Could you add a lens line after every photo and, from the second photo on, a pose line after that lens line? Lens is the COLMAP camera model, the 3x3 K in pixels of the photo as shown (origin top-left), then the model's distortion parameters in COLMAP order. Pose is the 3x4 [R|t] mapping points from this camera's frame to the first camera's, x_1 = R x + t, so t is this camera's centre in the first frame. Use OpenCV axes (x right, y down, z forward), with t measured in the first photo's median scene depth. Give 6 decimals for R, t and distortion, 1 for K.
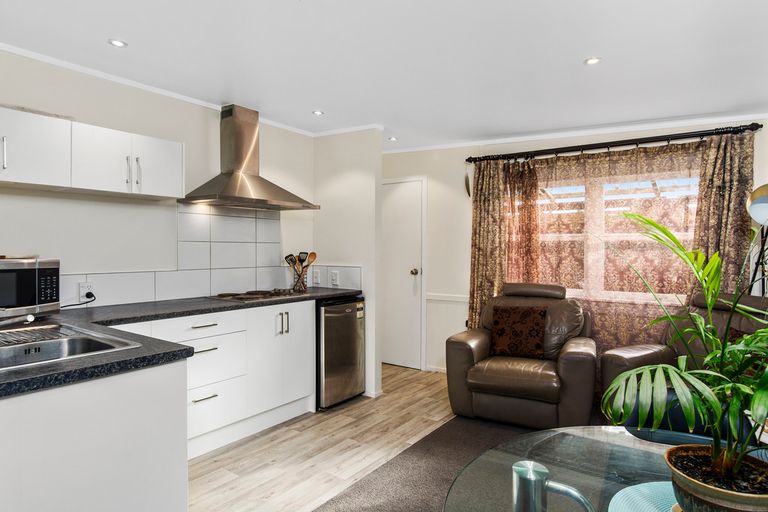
lens RADIAL K [[458.3, 0, 380.7], [0, 458.3, 252.6], [0, 0, 1]] dist [-0.006352, -0.007386]
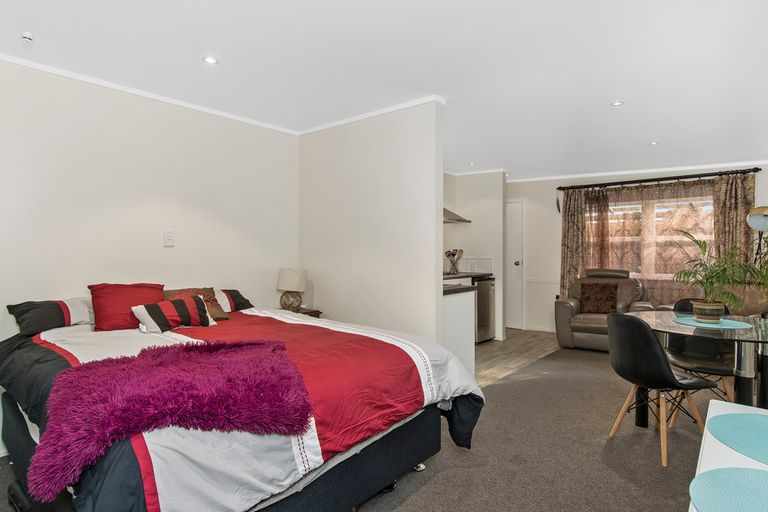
lens RADIAL K [[404.6, 0, 386.9], [0, 404.6, 257.9], [0, 0, 1]] dist [-0.018272, 0.002827]
pose [[0.993974, -0.003022, -0.109571, -0.250738], [0.003690, 0.999976, 0.005887, 0.019090], [0.109550, -0.006256, 0.993962, -0.425789]]
